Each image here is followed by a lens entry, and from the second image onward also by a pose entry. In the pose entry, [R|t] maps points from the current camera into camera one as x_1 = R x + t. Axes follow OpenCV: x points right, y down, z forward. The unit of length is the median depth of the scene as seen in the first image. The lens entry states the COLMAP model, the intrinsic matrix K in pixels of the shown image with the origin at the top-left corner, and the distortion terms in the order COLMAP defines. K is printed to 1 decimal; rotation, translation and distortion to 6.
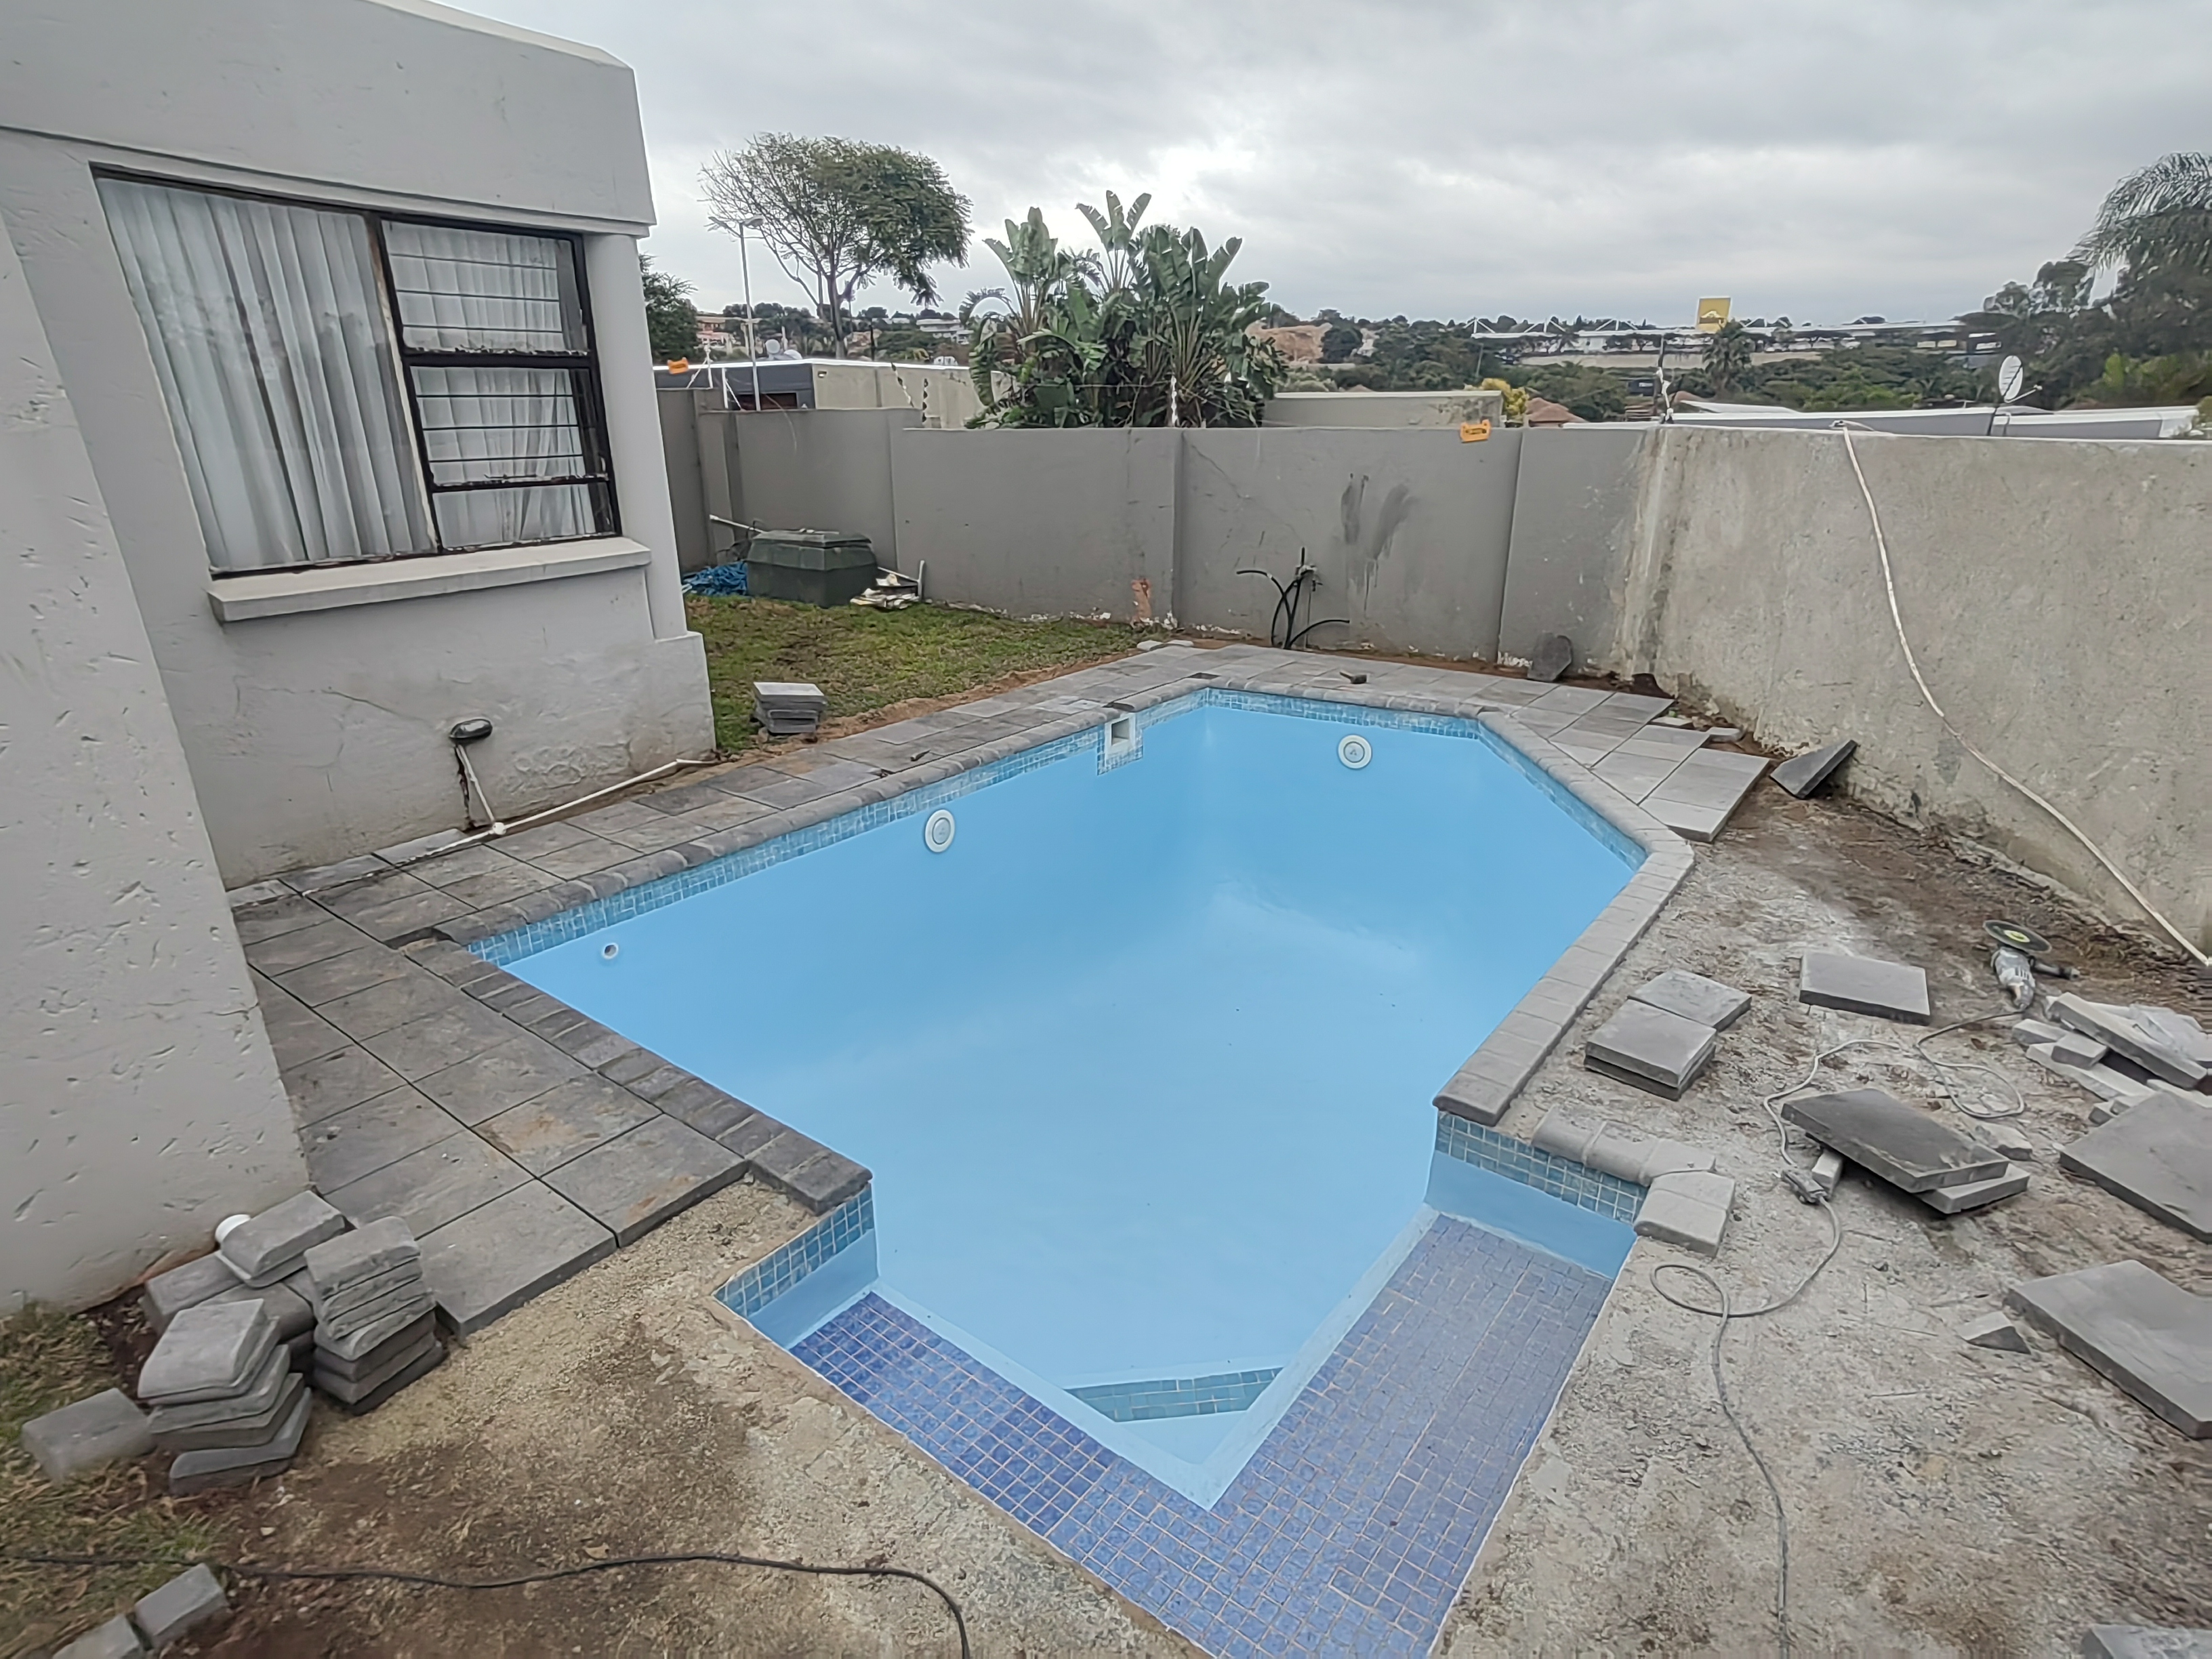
lens RADIAL K [[1170.2, 0, 1106.0], [0, 1170.2, 829.5], [0, 0, 1]] dist [-0.057386, 0.054383]
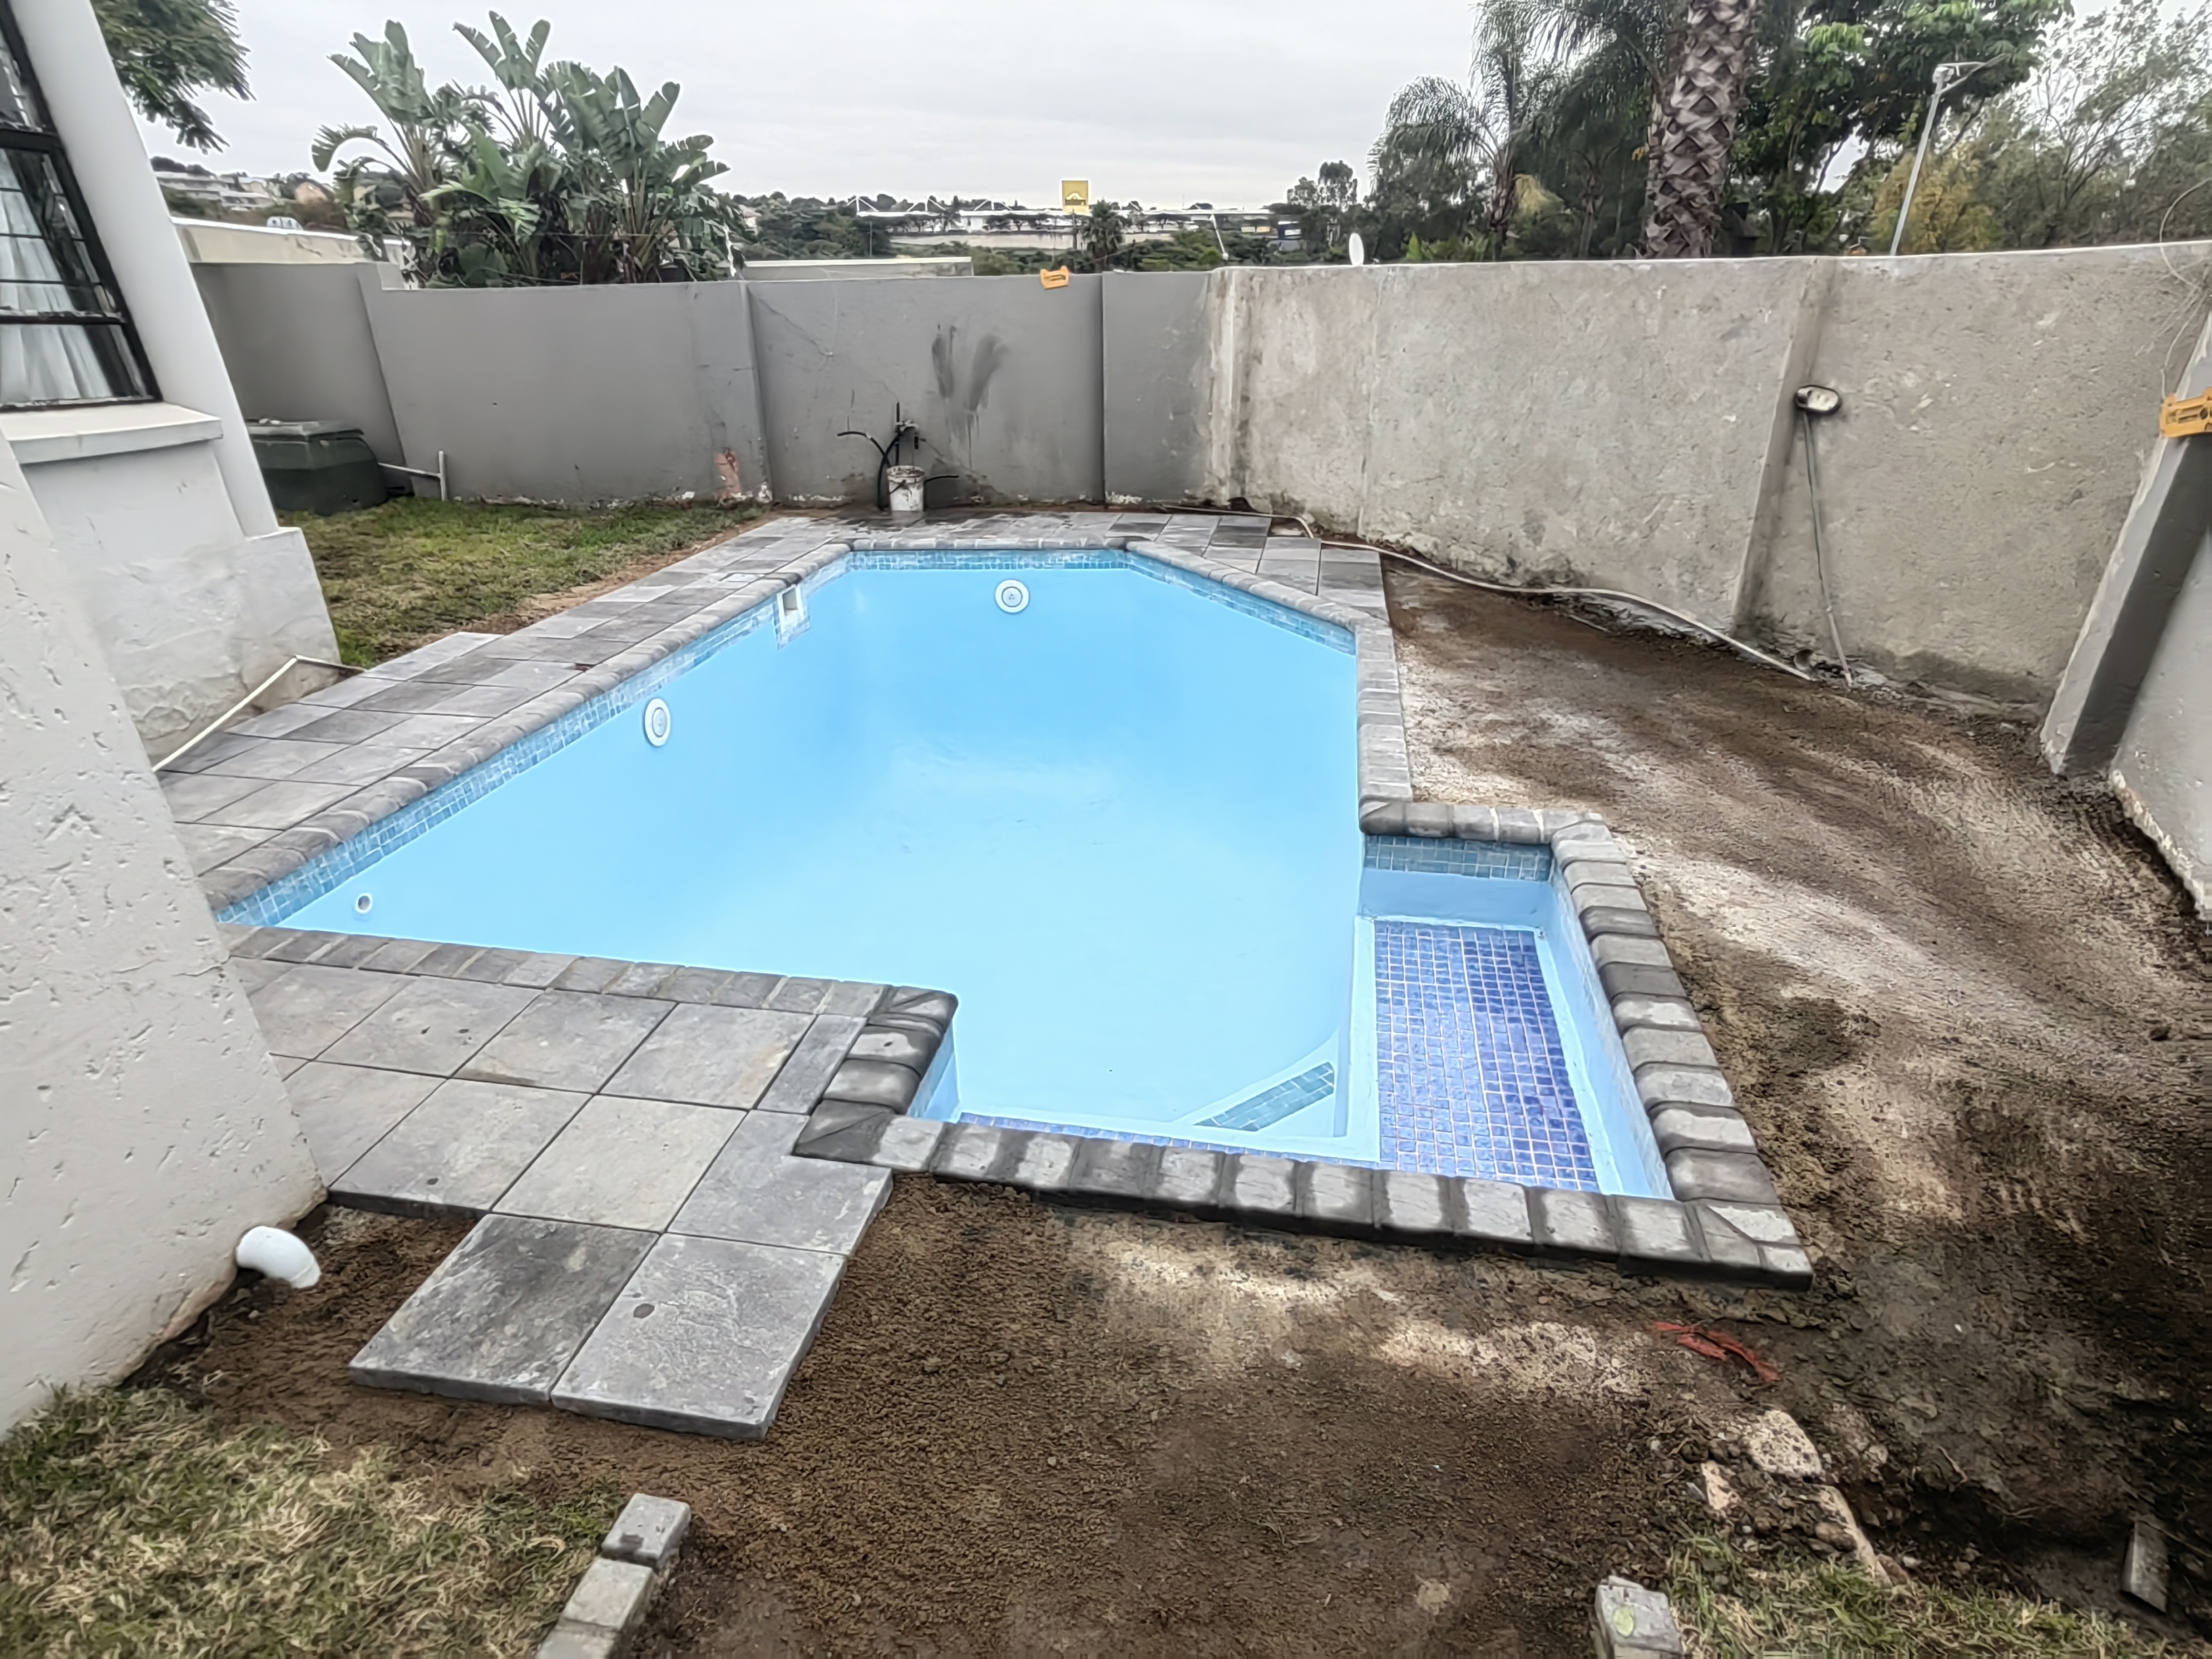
lens RADIAL K [[1170.2, 0, 1106.0], [0, 1170.2, 829.5], [0, 0, 1]] dist [-0.057386, 0.054383]
pose [[0.891771, -0.195952, 0.407856, -0.183559], [0.159751, 0.979666, 0.121383, 0.024687], [-0.423348, -0.043091, 0.904942, 0.023628]]
